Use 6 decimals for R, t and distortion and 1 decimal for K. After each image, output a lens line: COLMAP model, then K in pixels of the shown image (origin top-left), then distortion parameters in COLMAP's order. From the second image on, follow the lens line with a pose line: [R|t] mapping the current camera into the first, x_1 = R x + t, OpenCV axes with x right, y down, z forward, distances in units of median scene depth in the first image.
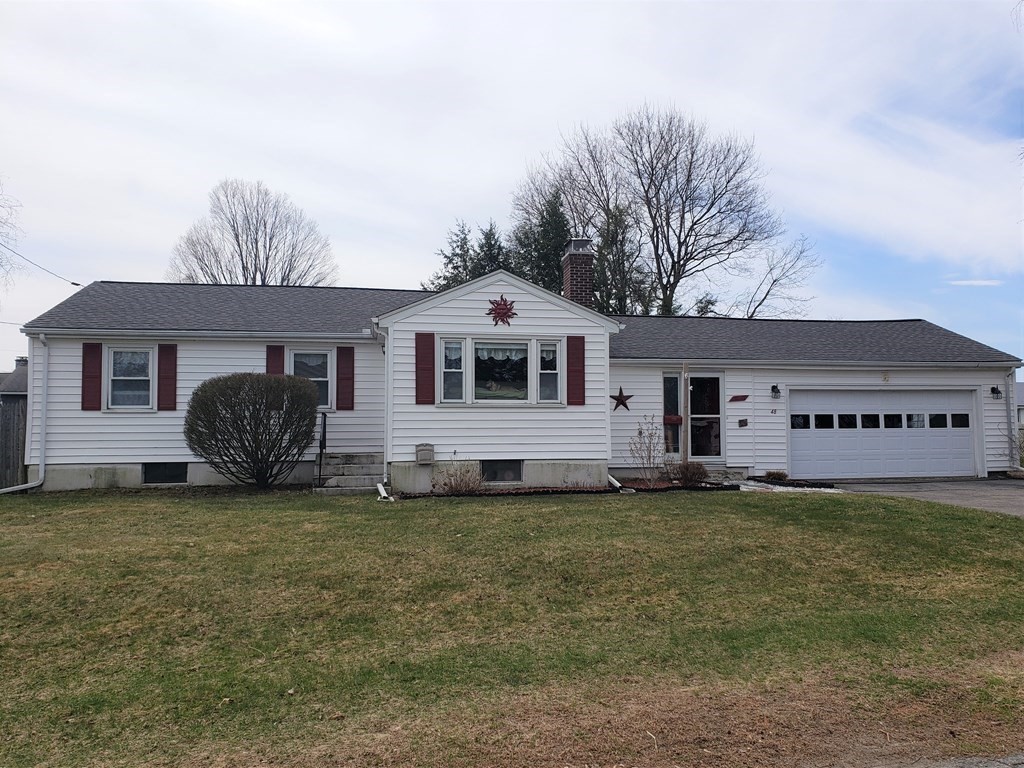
lens RADIAL K [[804.4, 0, 511.5], [0, 804.4, 403.9], [0, 0, 1]] dist [0.043291, -0.006930]
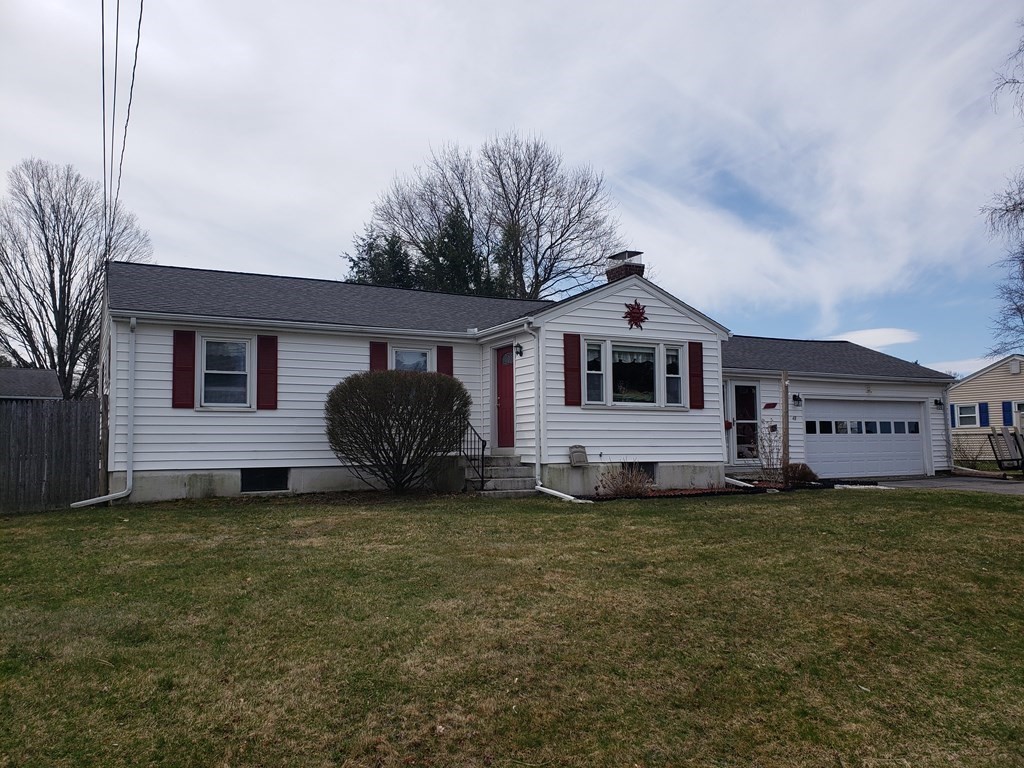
lens RADIAL K [[779.3, 0, 506.9], [0, 779.3, 400.1], [0, 0, 1]] dist [0.027629, -0.005360]
pose [[0.957395, 0.015651, 0.288357, -0.428228], [-0.009741, 0.999712, -0.021919, 0.014215], [-0.288617, 0.018177, 0.957272, 0.102343]]
